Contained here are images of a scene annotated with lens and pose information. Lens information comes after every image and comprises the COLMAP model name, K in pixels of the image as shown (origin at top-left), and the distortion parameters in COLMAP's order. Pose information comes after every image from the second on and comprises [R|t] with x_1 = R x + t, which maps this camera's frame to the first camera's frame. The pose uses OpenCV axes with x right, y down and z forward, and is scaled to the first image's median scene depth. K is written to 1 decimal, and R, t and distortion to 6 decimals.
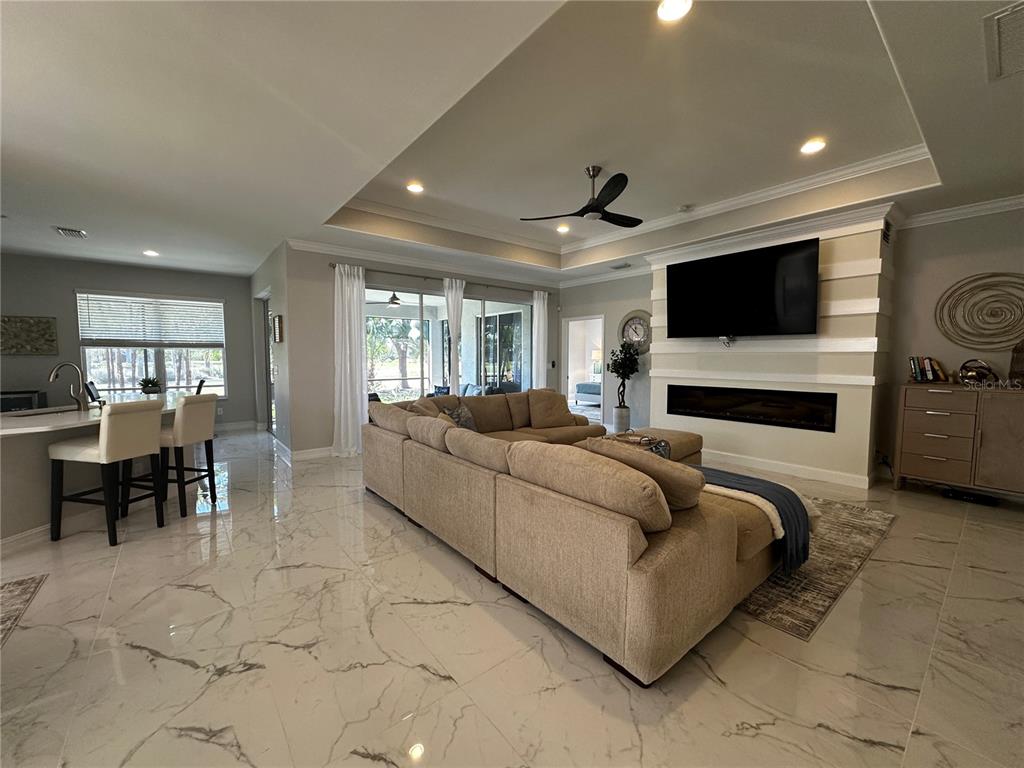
lens RADIAL K [[417.5, 0, 510.7], [0, 417.5, 386.8], [0, 0, 1]] dist [-0.001465, 0.000375]
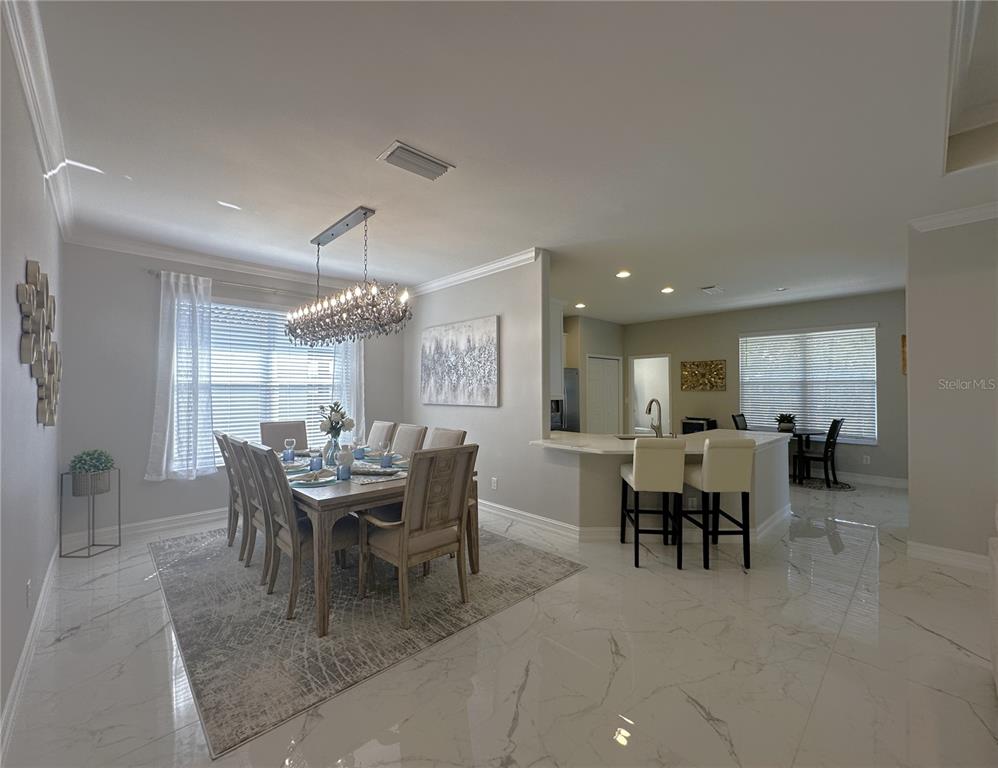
lens RADIAL K [[414.4, 0, 493.9], [0, 414.4, 382.4], [0, 0, 1]] dist [-0.000948, -0.000089]
pose [[0.097634, -0.015761, -0.995098, 0.067603], [-0.074117, 0.996983, -0.023063, -0.033487], [0.992459, 0.076005, 0.096172, 0.323961]]
